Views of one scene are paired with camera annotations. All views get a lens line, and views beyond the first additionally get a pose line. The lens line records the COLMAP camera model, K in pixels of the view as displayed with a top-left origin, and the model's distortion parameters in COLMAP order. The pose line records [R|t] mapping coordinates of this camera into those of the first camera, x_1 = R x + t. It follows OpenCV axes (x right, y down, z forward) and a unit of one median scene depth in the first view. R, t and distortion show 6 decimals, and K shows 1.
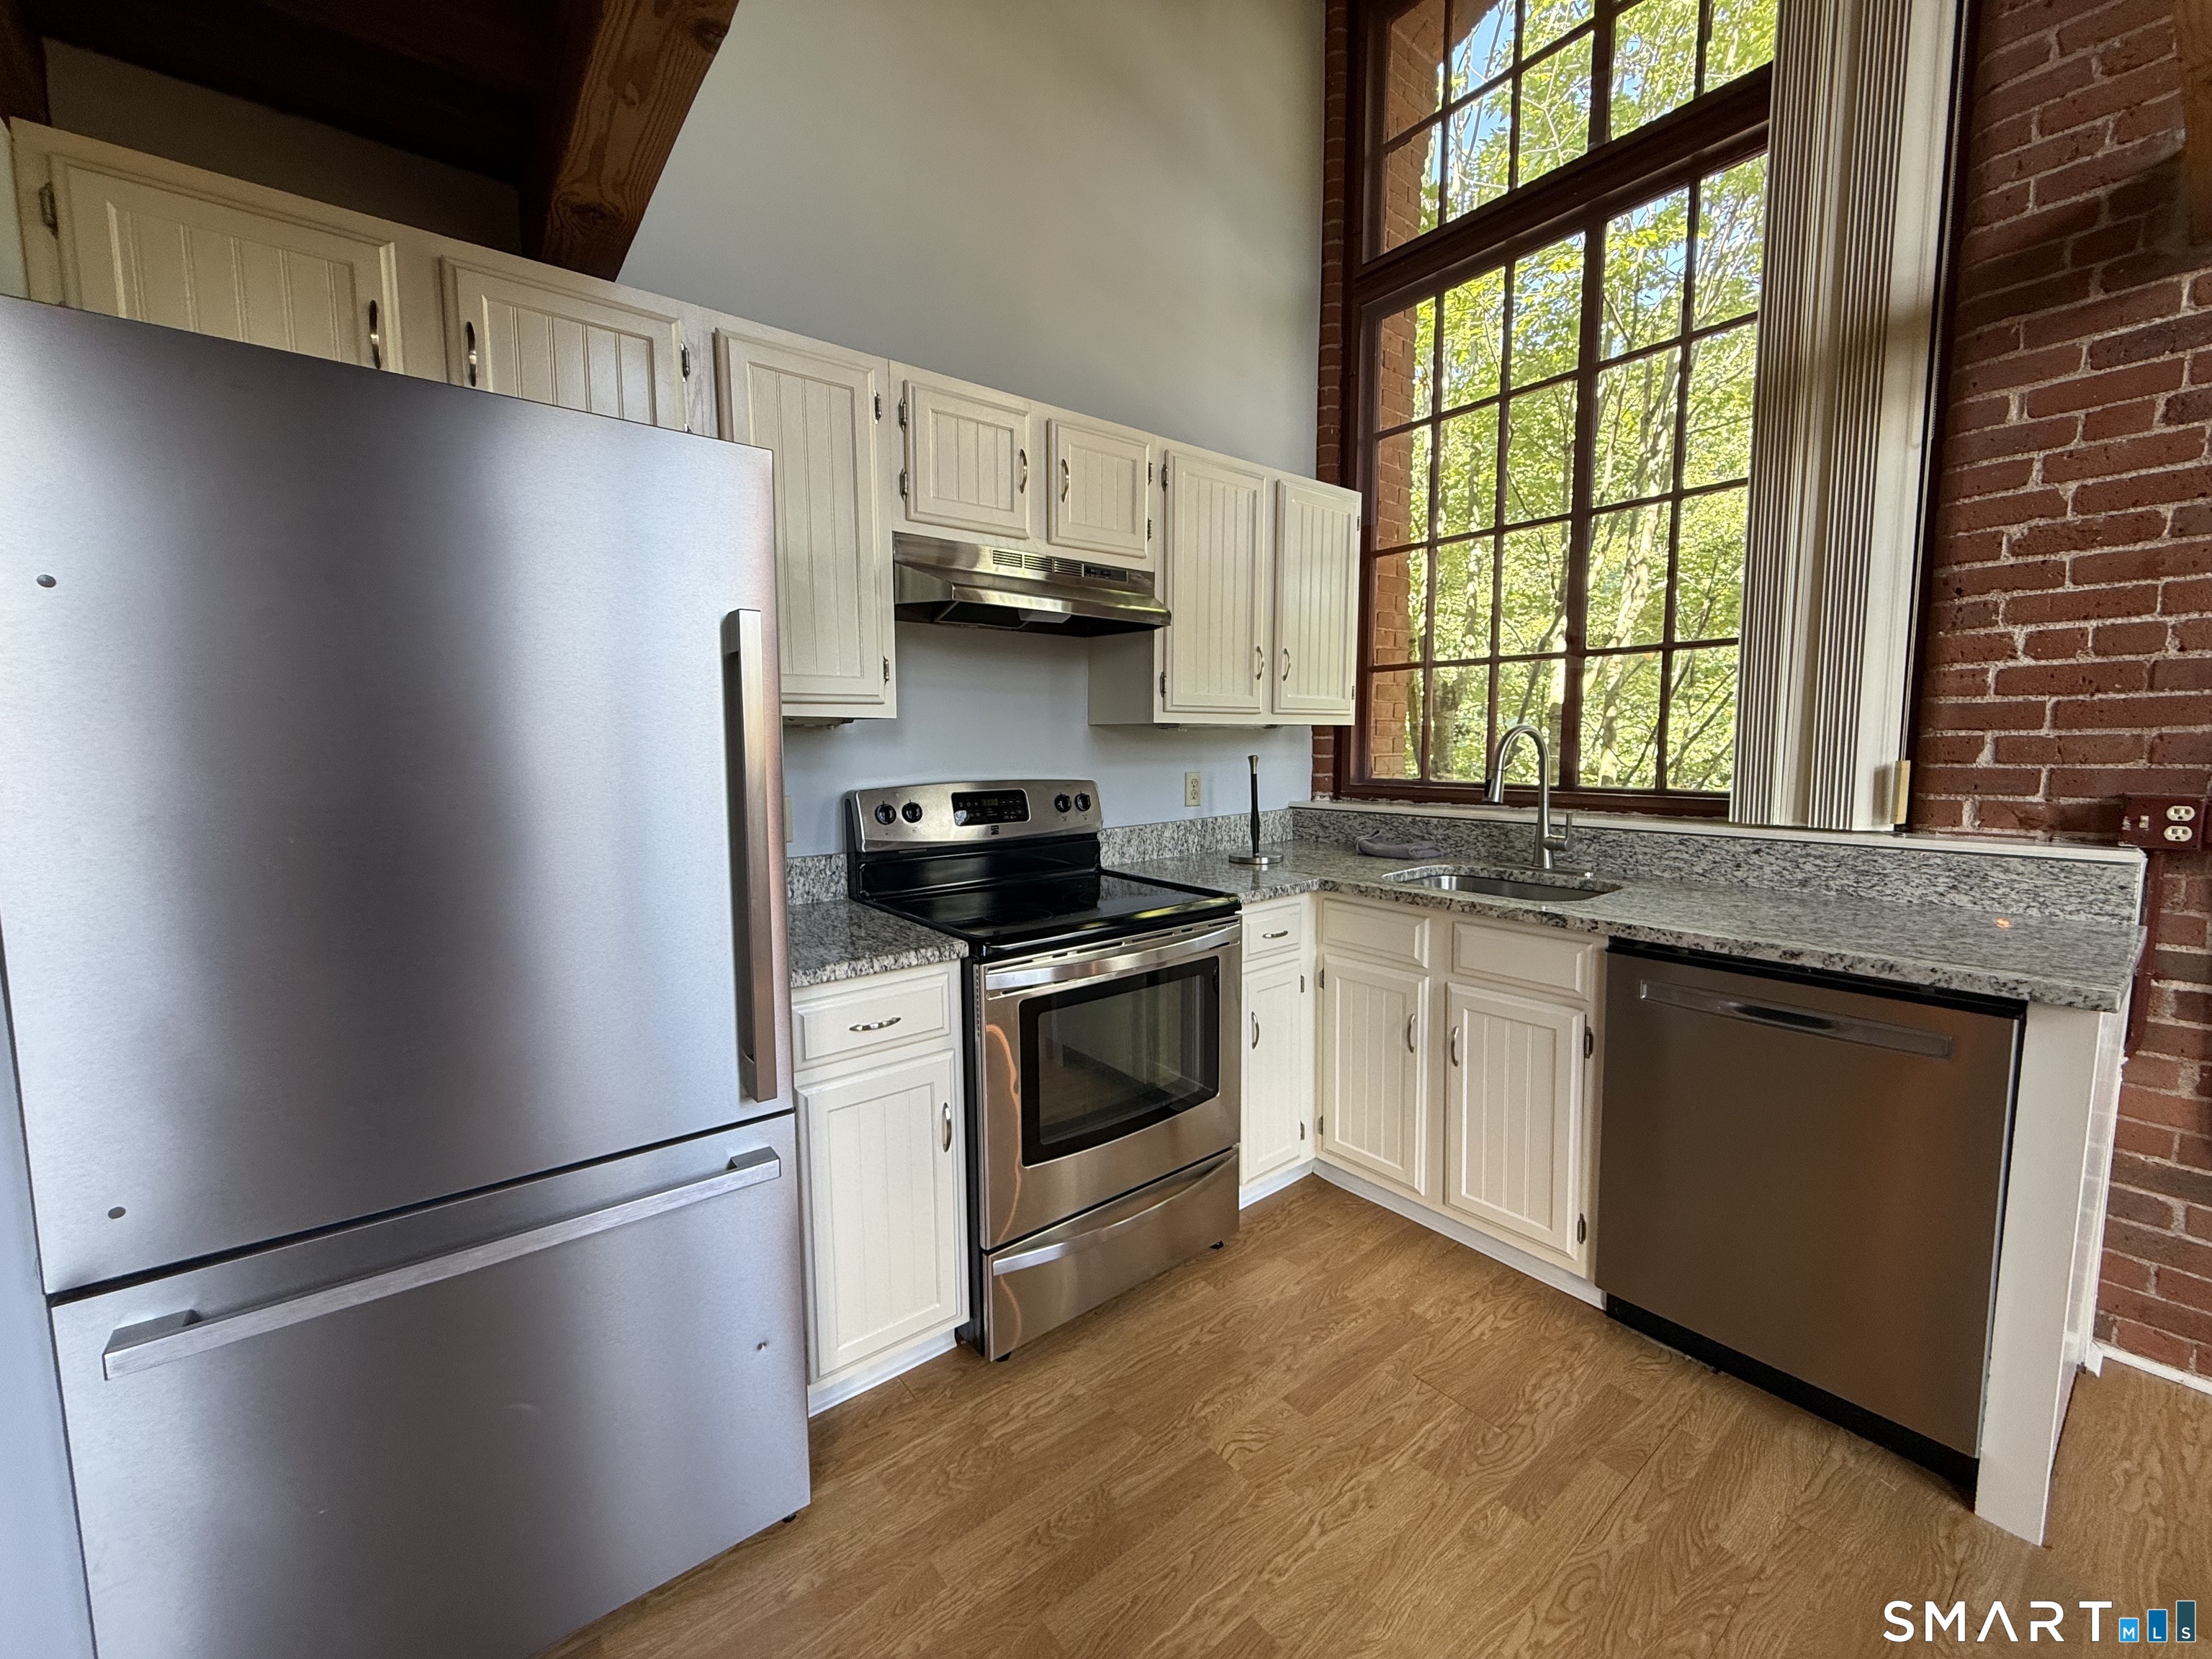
lens RADIAL K [[881.8, 0, 1101.7], [0, 881.8, 828.6], [0, 0, 1]] dist [0.001876, -0.000094]
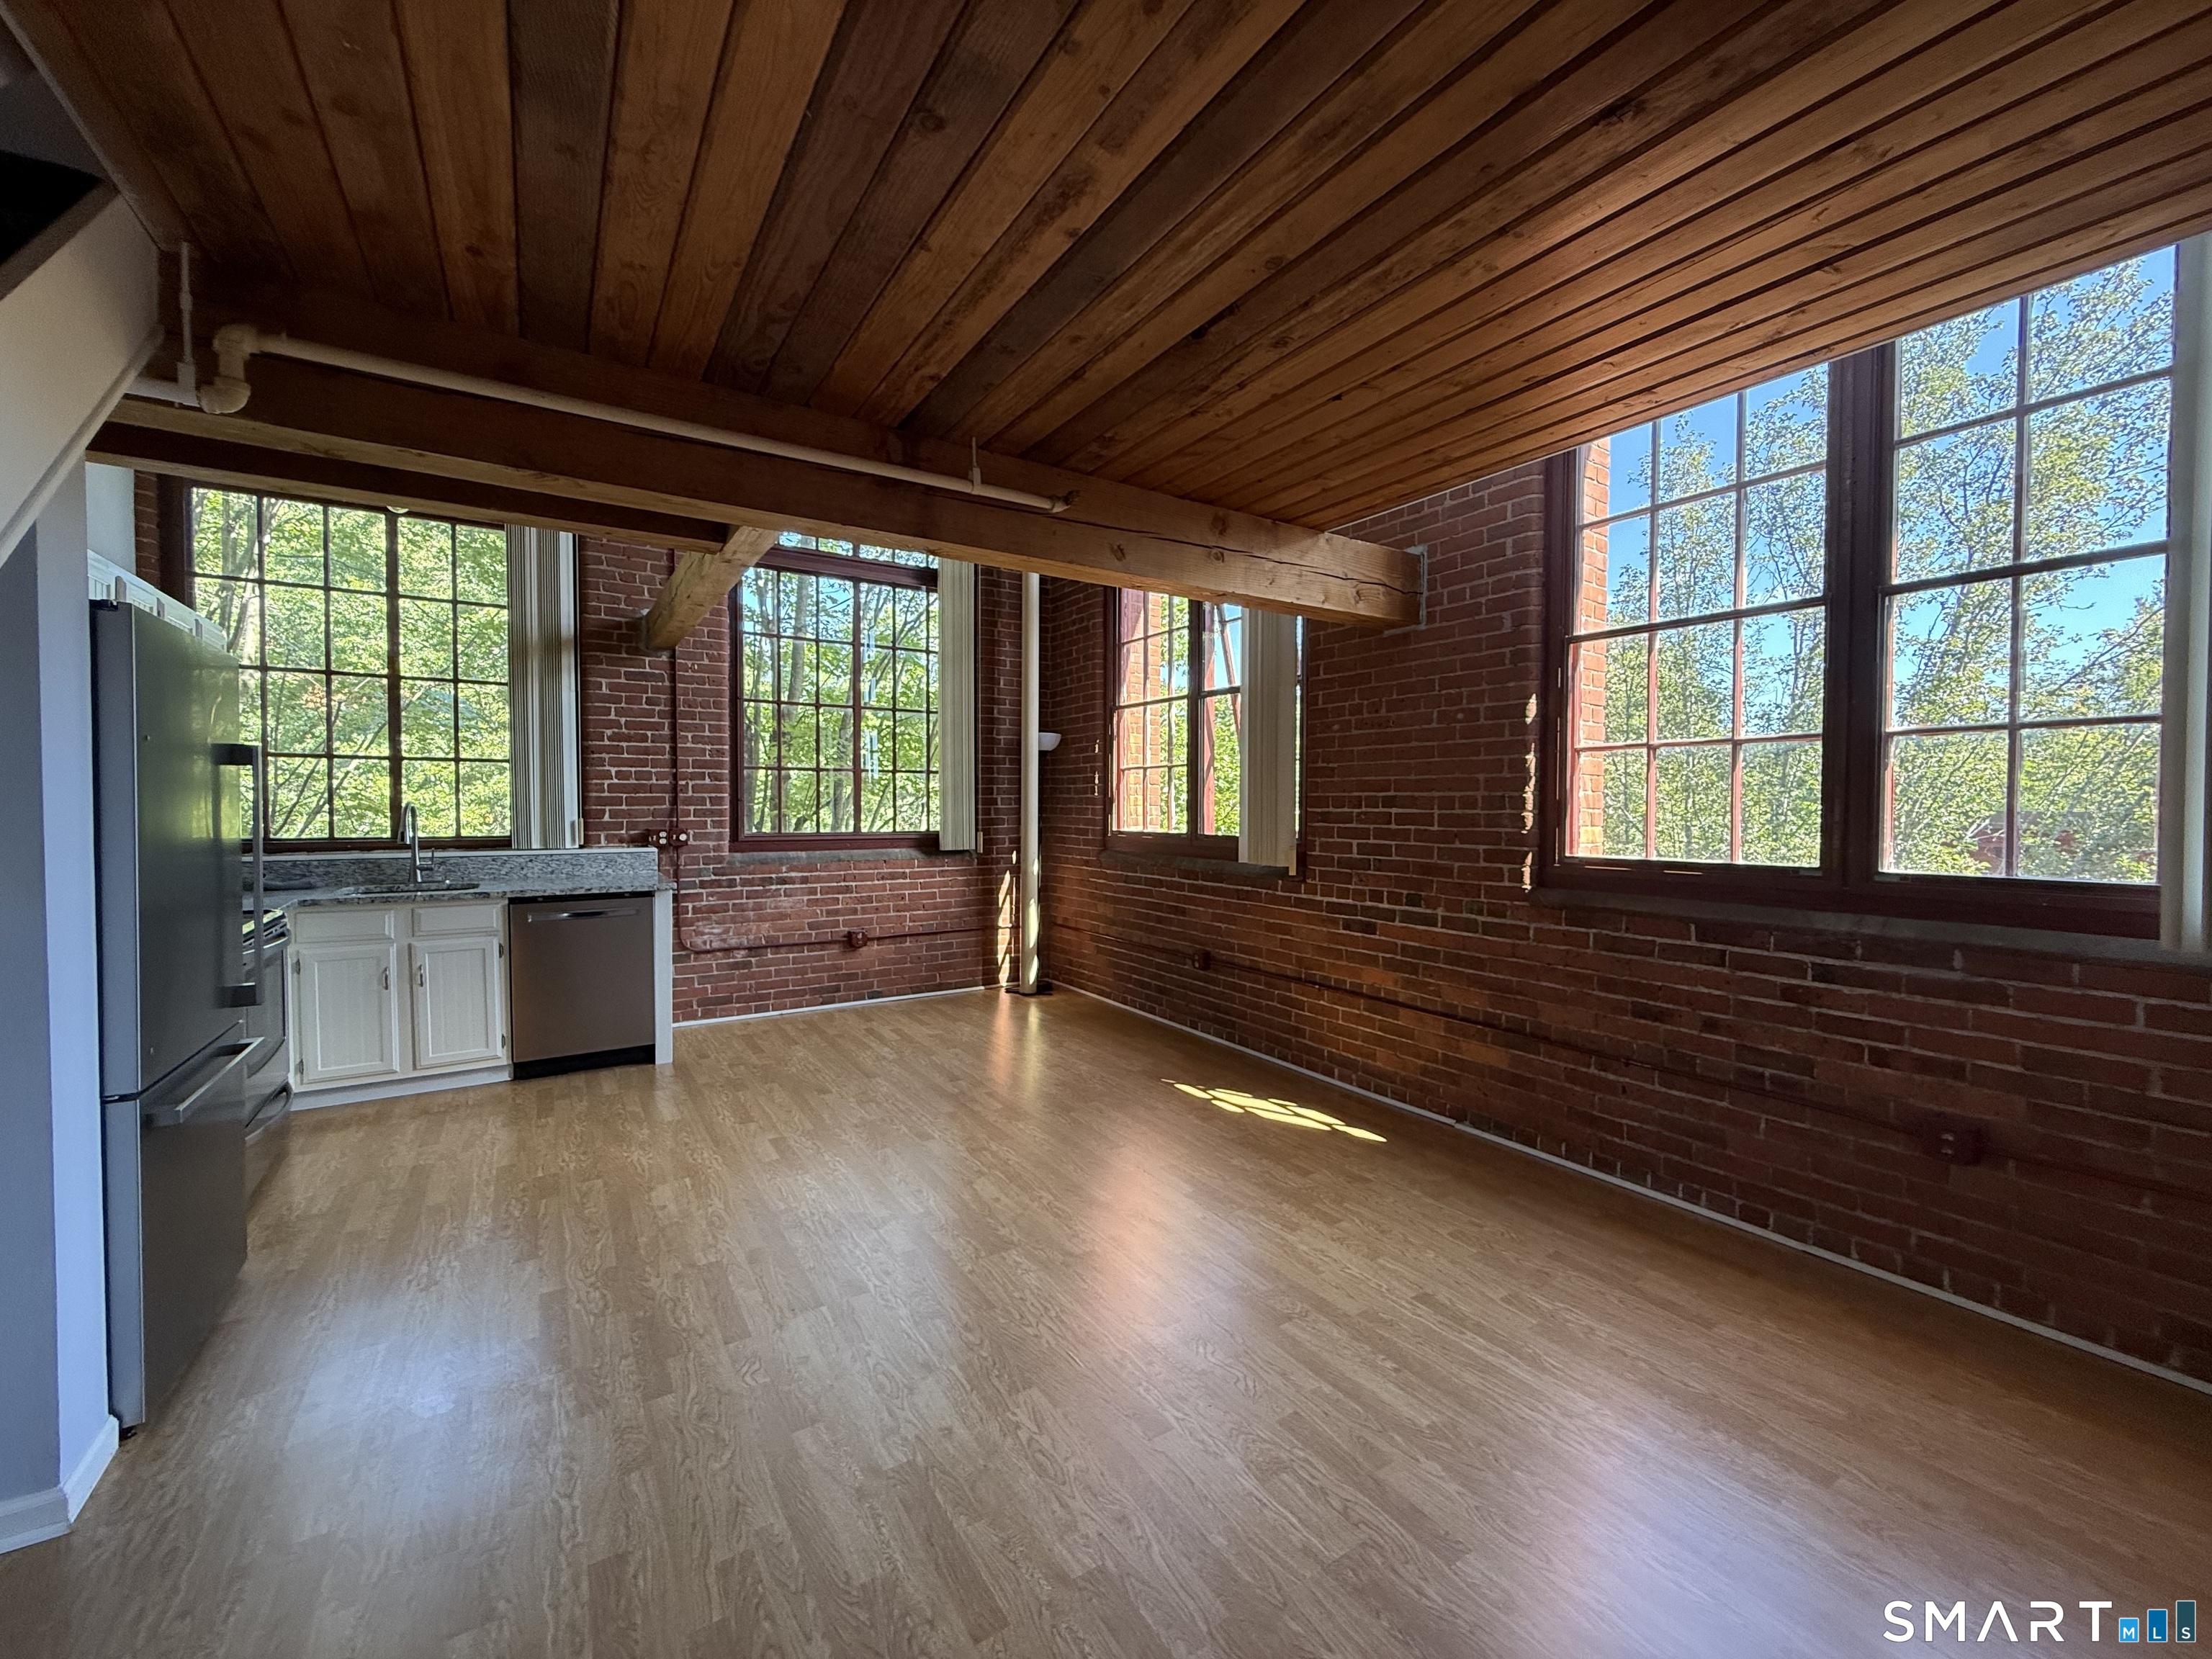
lens RADIAL K [[881.8, 0, 1101.7], [0, 881.8, 828.6], [0, 0, 1]] dist [0.001876, -0.000094]
pose [[0.087291, -0.020704, 0.995968, -1.434458], [0.094152, 0.995480, 0.012442, 0.057596], [-0.991724, 0.092686, 0.088846, -0.657593]]
